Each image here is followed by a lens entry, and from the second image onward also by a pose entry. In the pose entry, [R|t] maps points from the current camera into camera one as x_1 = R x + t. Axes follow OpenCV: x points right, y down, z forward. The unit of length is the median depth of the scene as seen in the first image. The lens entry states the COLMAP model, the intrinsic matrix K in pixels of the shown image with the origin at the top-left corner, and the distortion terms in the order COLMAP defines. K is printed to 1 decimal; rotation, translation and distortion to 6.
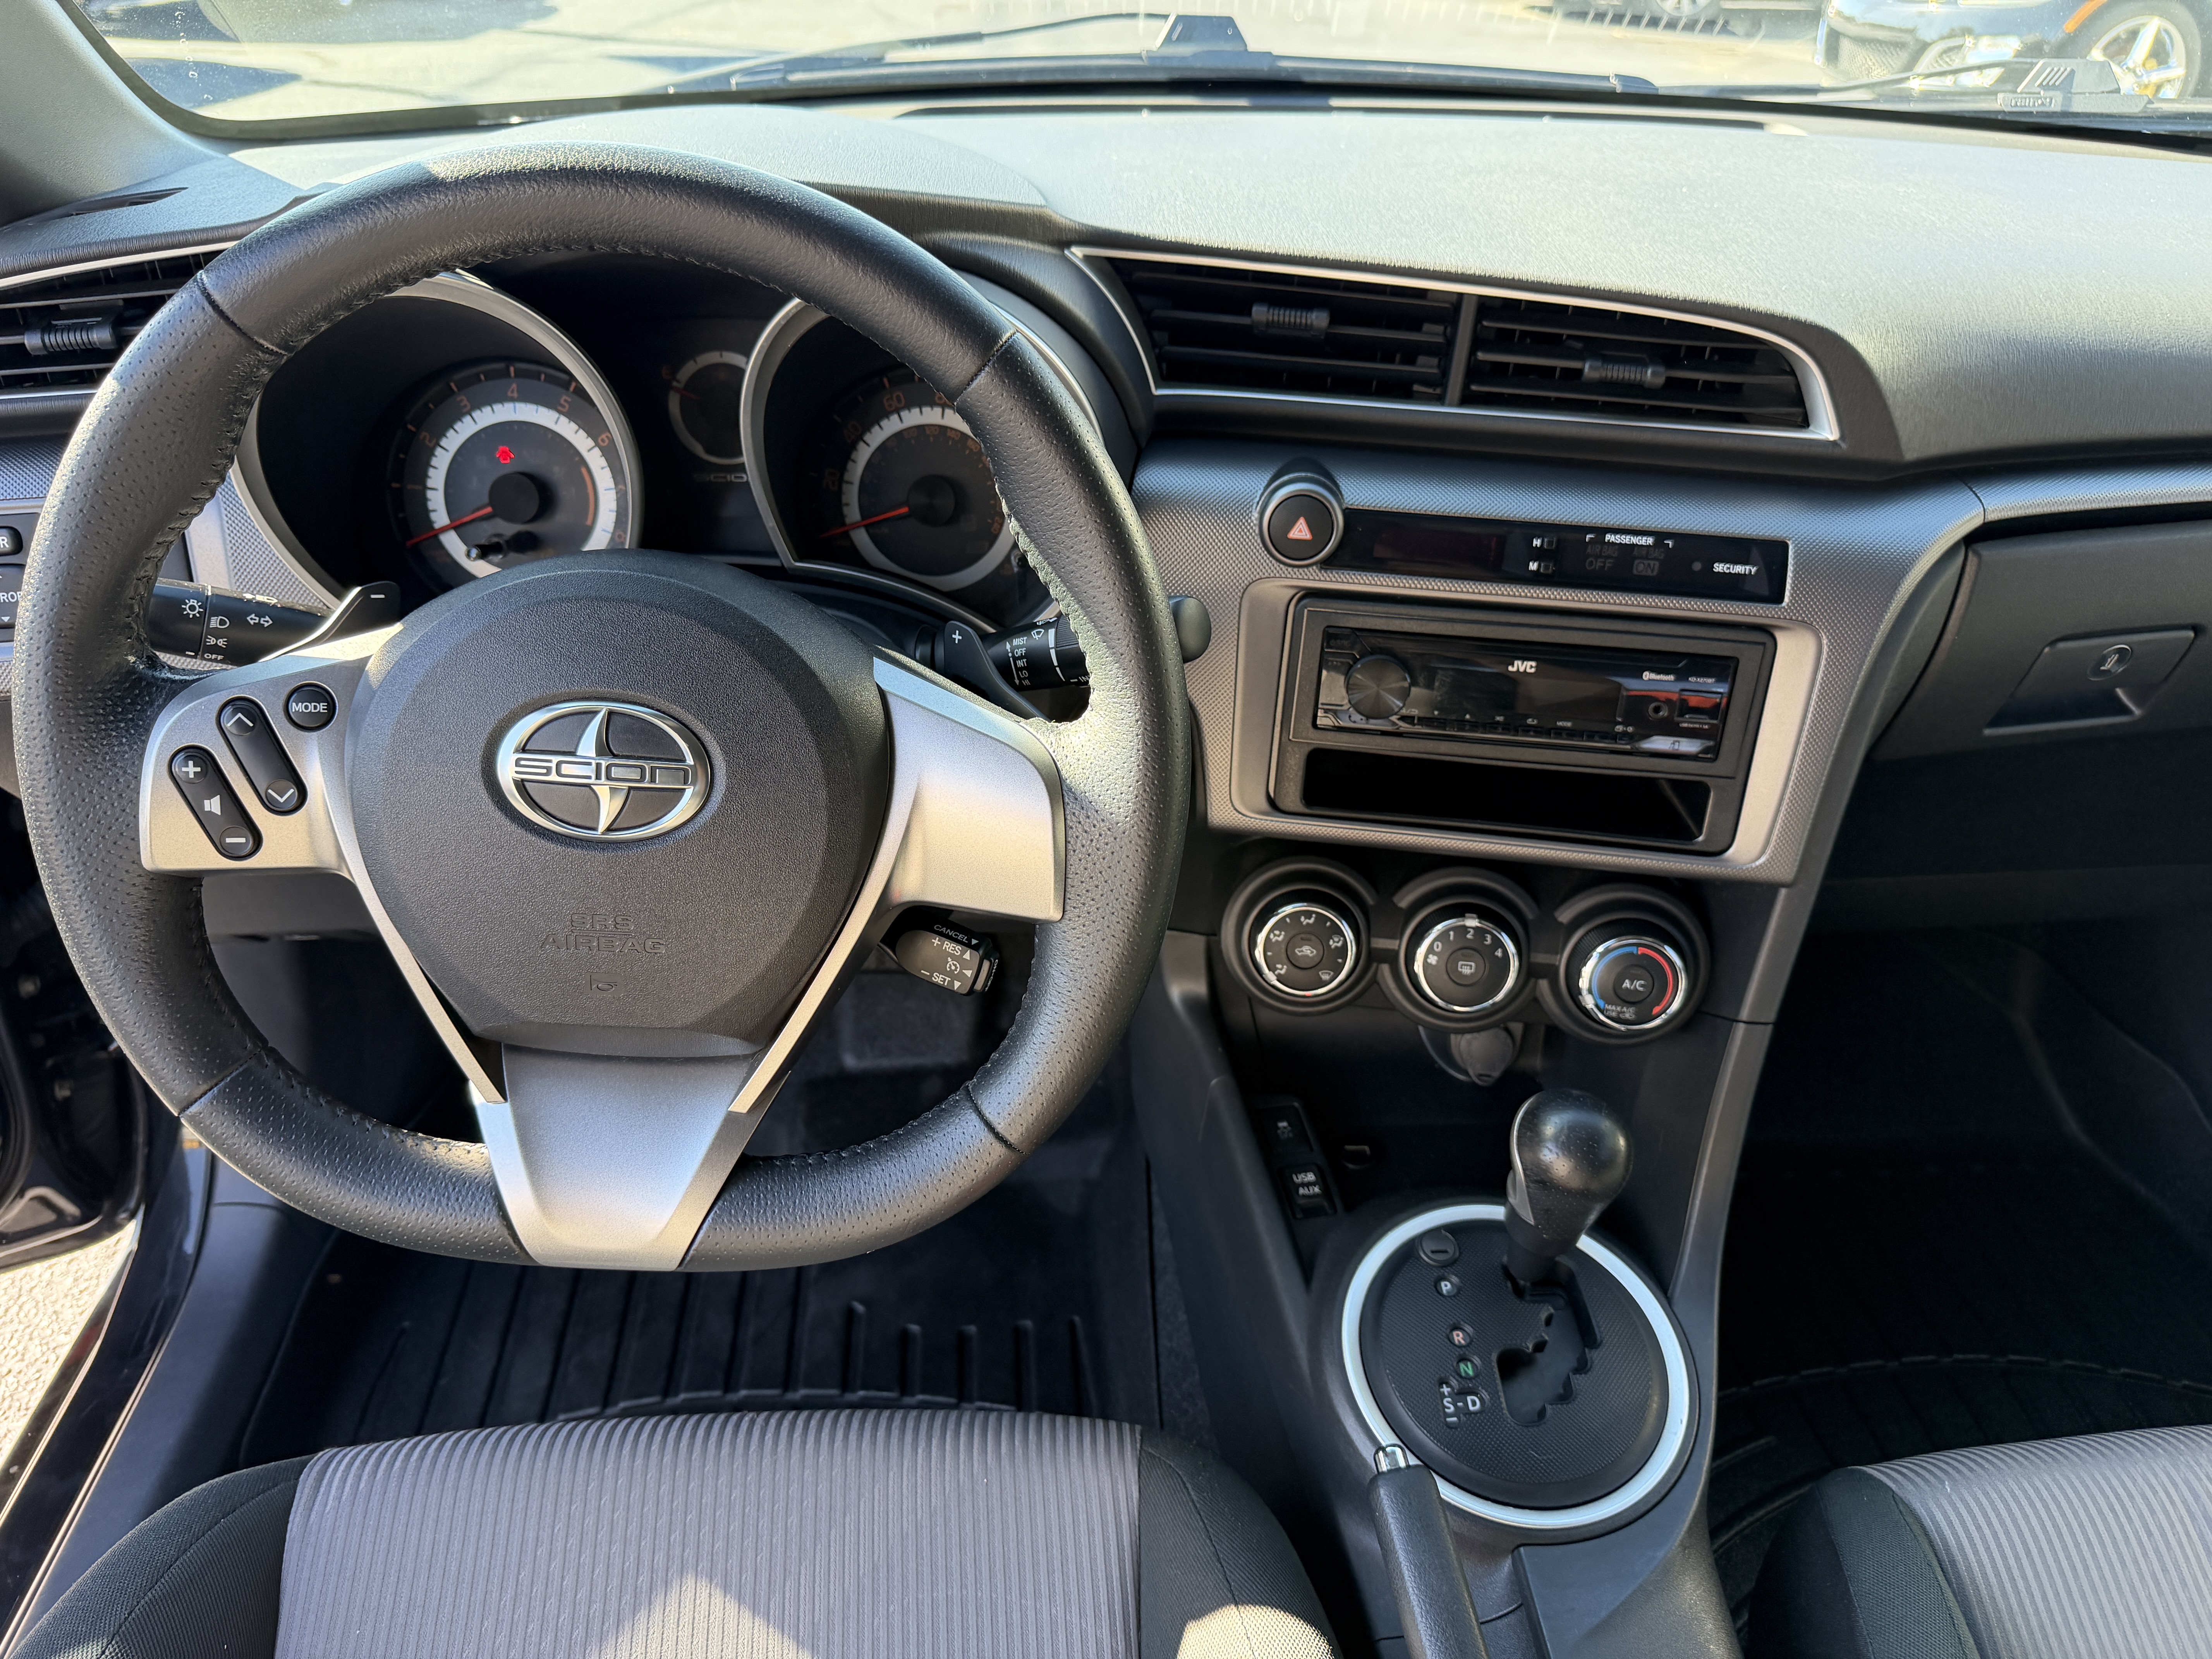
lens RADIAL K [[1563.2, 0, 1117.5], [0, 1563.2, 842.6], [0, 0, 1]] dist [0.017822, -0.024210]
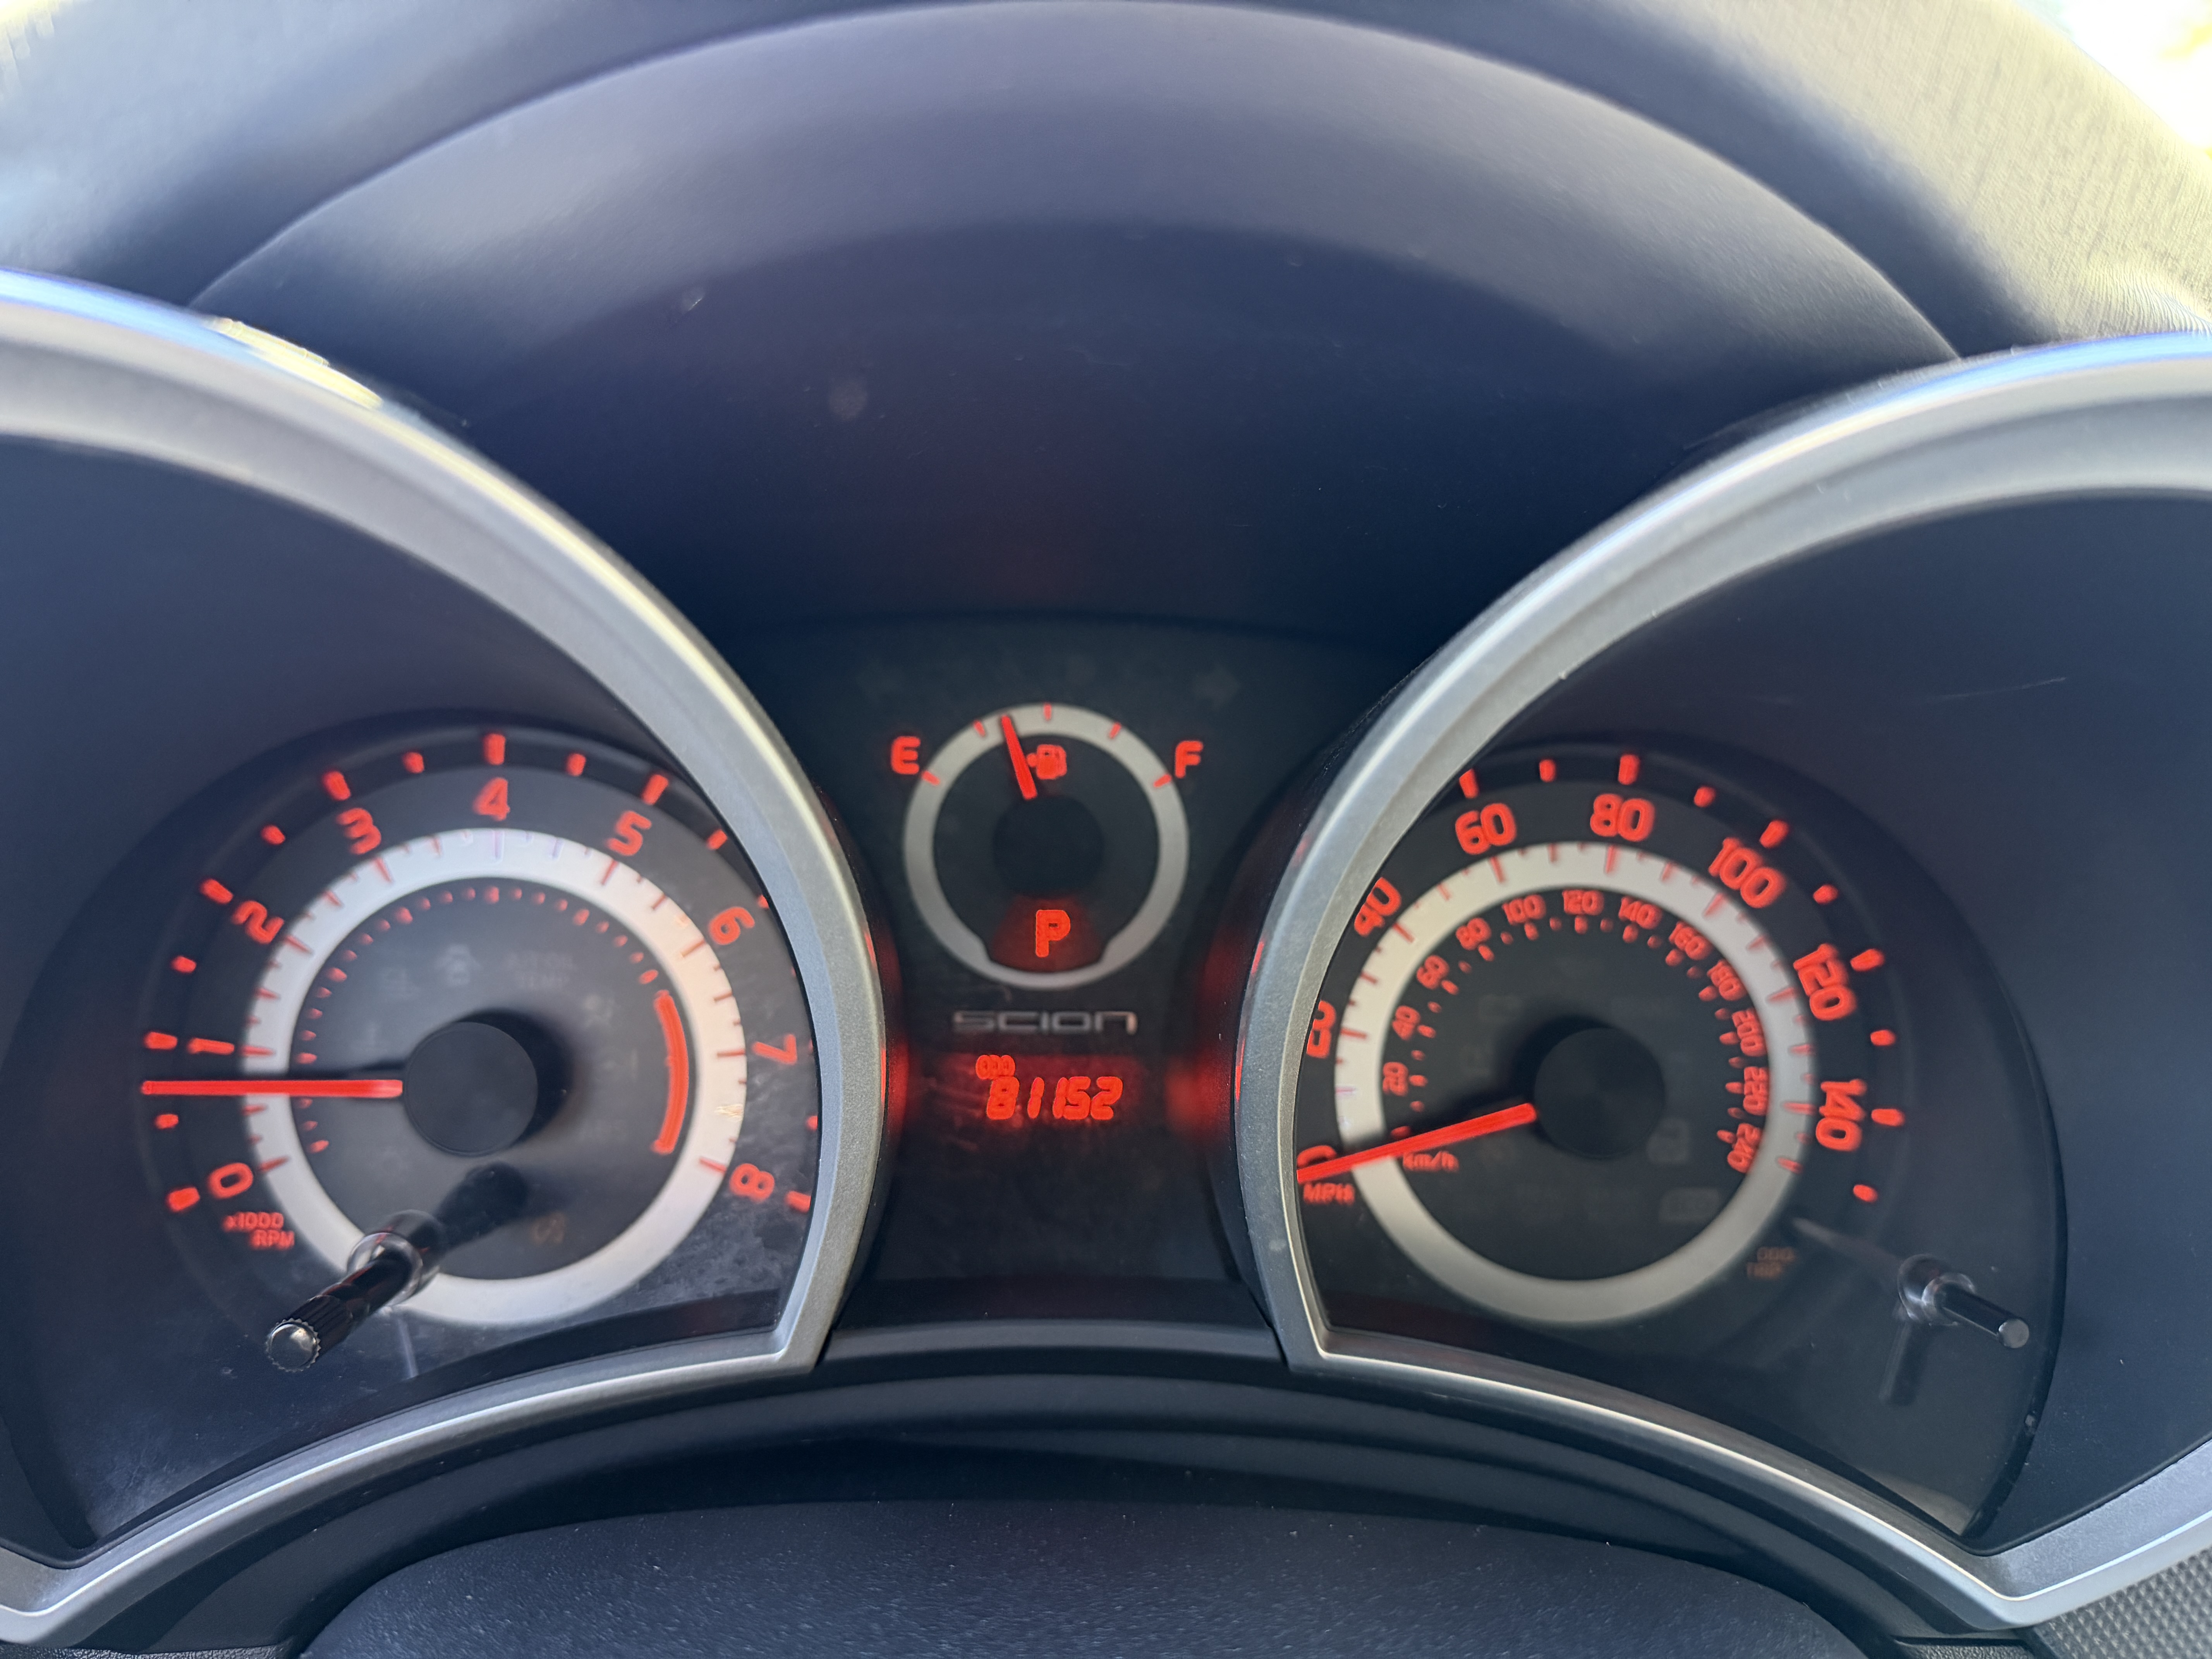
lens RADIAL K [[1563.2, 0, 1104.2], [0, 1563.2, 832.1], [0, 0, 1]] dist [0.017822, -0.024210]
pose [[0.999423, 0.007001, -0.033245, -0.234813], [-0.015197, 0.967305, -0.253158, -0.193287], [0.030386, 0.253518, 0.966853, 0.662921]]
